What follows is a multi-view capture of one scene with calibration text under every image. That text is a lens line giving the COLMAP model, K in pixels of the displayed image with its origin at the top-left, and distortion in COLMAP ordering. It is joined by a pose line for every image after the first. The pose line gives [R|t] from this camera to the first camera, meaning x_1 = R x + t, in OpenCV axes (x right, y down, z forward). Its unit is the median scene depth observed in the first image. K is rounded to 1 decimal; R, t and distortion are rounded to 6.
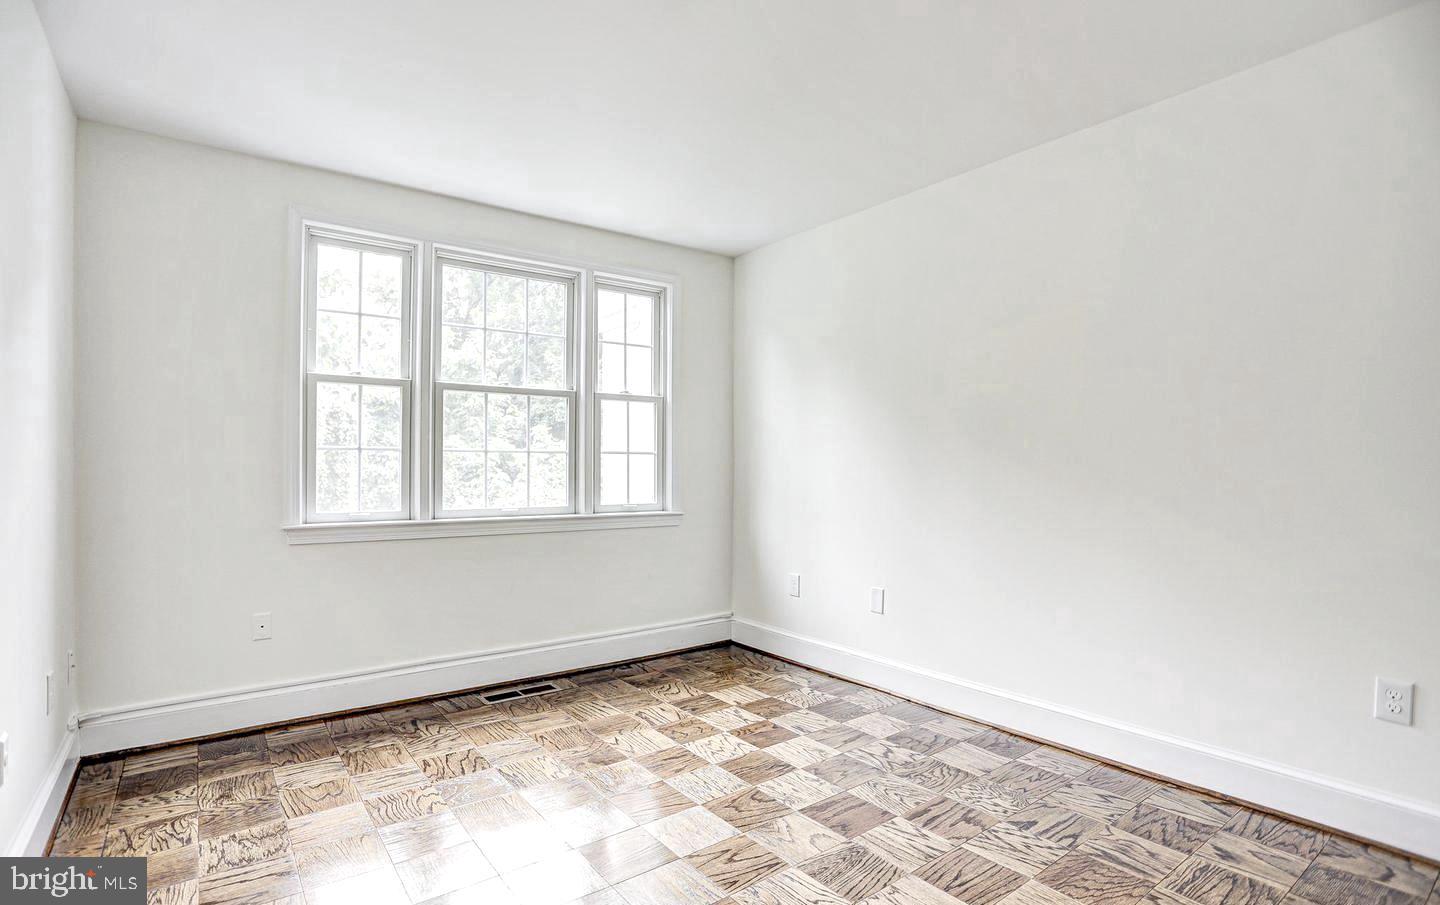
lens RADIAL K [[710.0, 0, 720.5], [0, 710.0, 462.4], [0, 0, 1]] dist [-0.065651, 0.034085]
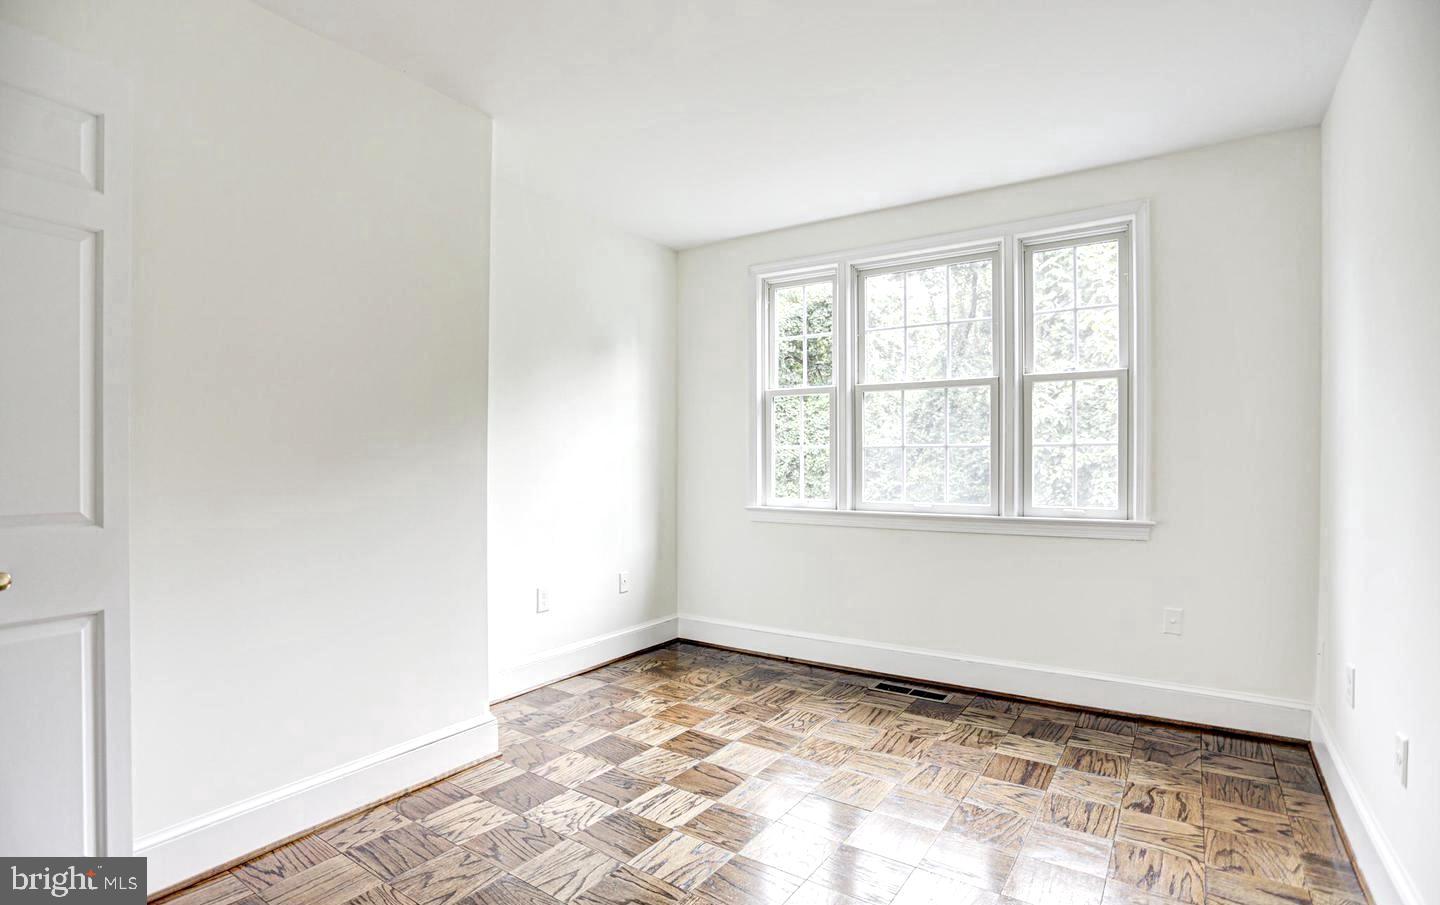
lens RADIAL K [[710.0, 0, 720.5], [0, 710.0, 462.4], [0, 0, 1]] dist [-0.065651, 0.034085]
pose [[0.331833, -0.003988, -0.943330, 0.481408], [0.009003, 0.999959, -0.001060, 0.003752], [0.943295, -0.008141, 0.331856, 0.361768]]
